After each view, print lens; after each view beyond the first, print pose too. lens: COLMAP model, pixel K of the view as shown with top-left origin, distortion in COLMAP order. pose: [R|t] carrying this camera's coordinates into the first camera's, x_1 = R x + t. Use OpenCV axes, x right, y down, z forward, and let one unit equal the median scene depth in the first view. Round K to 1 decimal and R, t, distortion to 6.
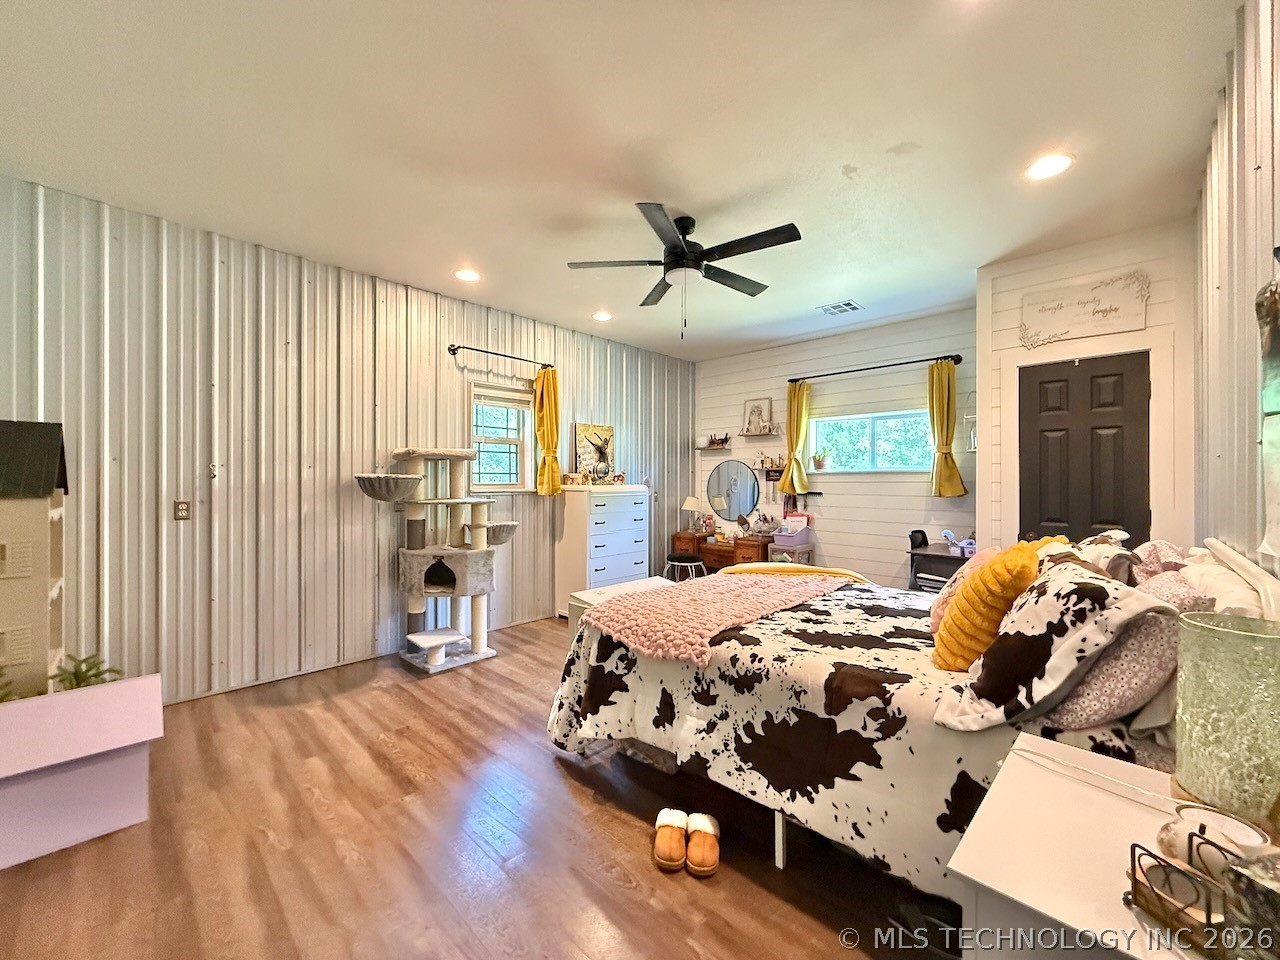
lens RADIAL K [[510.0, 0, 635.5], [0, 510.0, 479.1], [0, 0, 1]] dist [-0.001682, 0.000842]
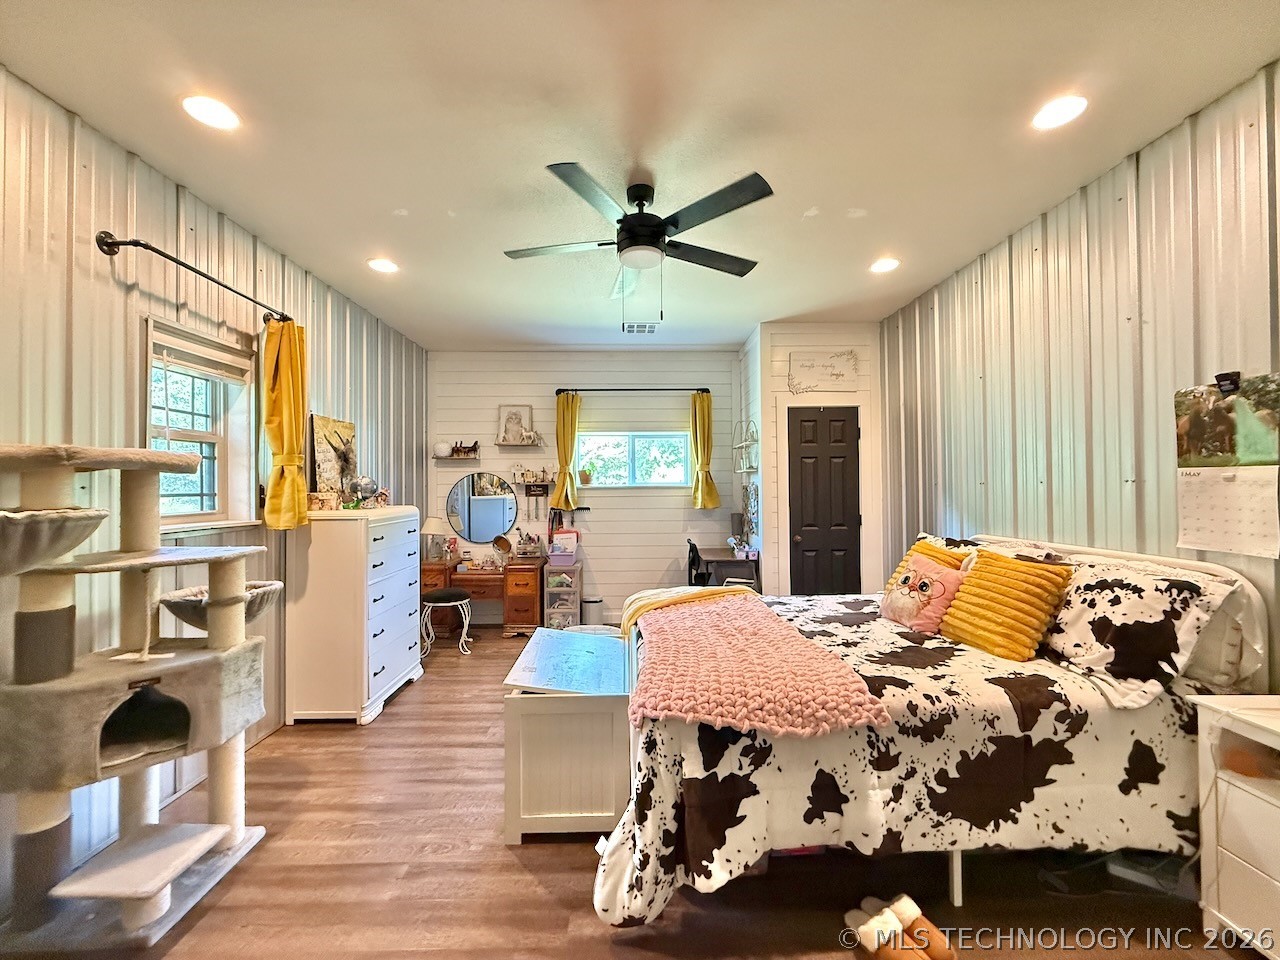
lens RADIAL K [[510.0, 0, 639.0], [0, 510.0, 479.2], [0, 0, 1]] dist [-0.001682, 0.000842]
pose [[0.701624, 0.004580, 0.712533, -0.476902], [0.005810, 0.999909, -0.012149, -0.028336], [-0.712524, 0.012664, 0.701534, 0.415371]]
